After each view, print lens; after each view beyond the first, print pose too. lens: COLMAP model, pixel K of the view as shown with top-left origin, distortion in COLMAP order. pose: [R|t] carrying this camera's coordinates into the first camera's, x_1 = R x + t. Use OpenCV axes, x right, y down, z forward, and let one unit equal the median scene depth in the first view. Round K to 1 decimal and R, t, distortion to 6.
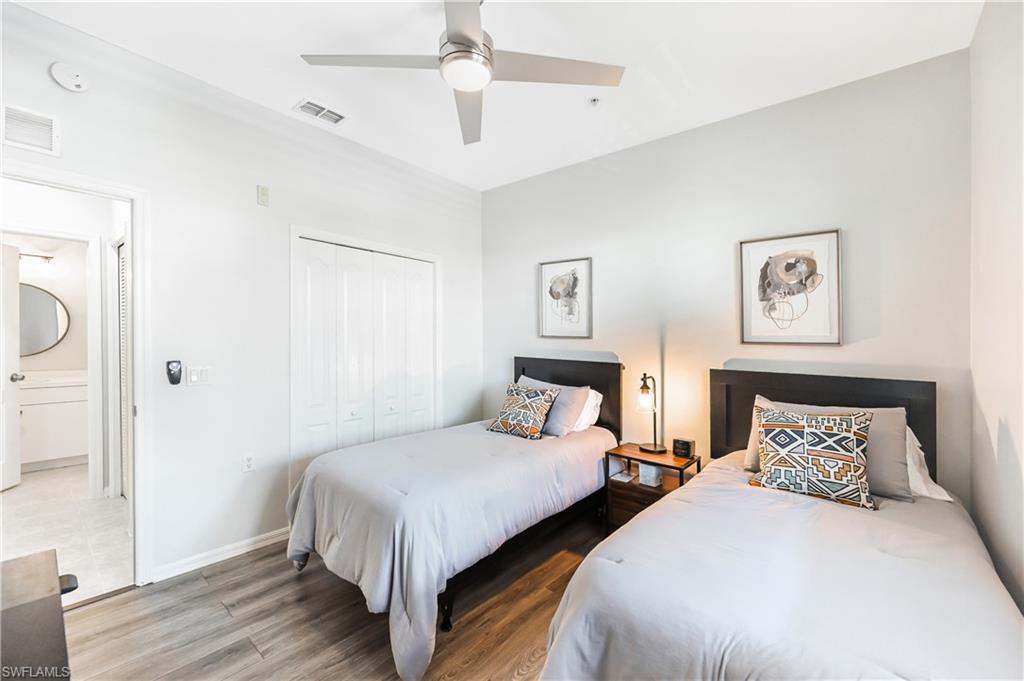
lens RADIAL K [[424.2, 0, 499.8], [0, 424.2, 342.4], [0, 0, 1]] dist [-0.000539, -0.000144]
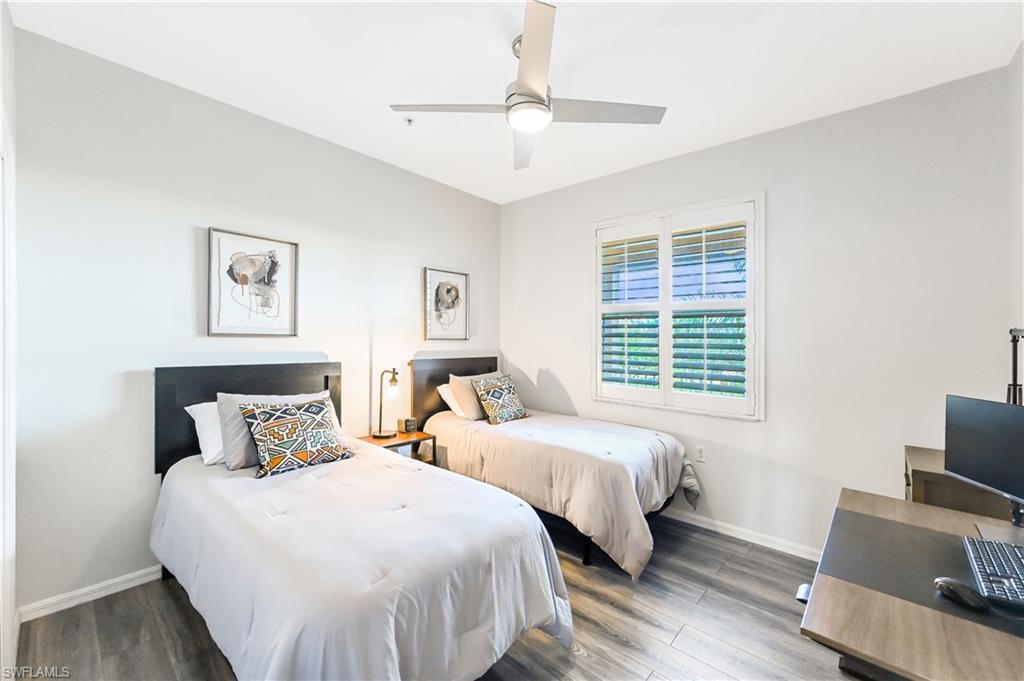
lens RADIAL K [[409.2, 0, 512.2], [0, 409.2, 335.4], [0, 0, 1]] dist [0.001977, -0.000046]
pose [[0.006017, -0.014965, 0.999870, -0.715373], [-0.005887, 0.999870, 0.015001, -0.031415], [-0.999965, -0.005976, 0.005928, 0.640039]]
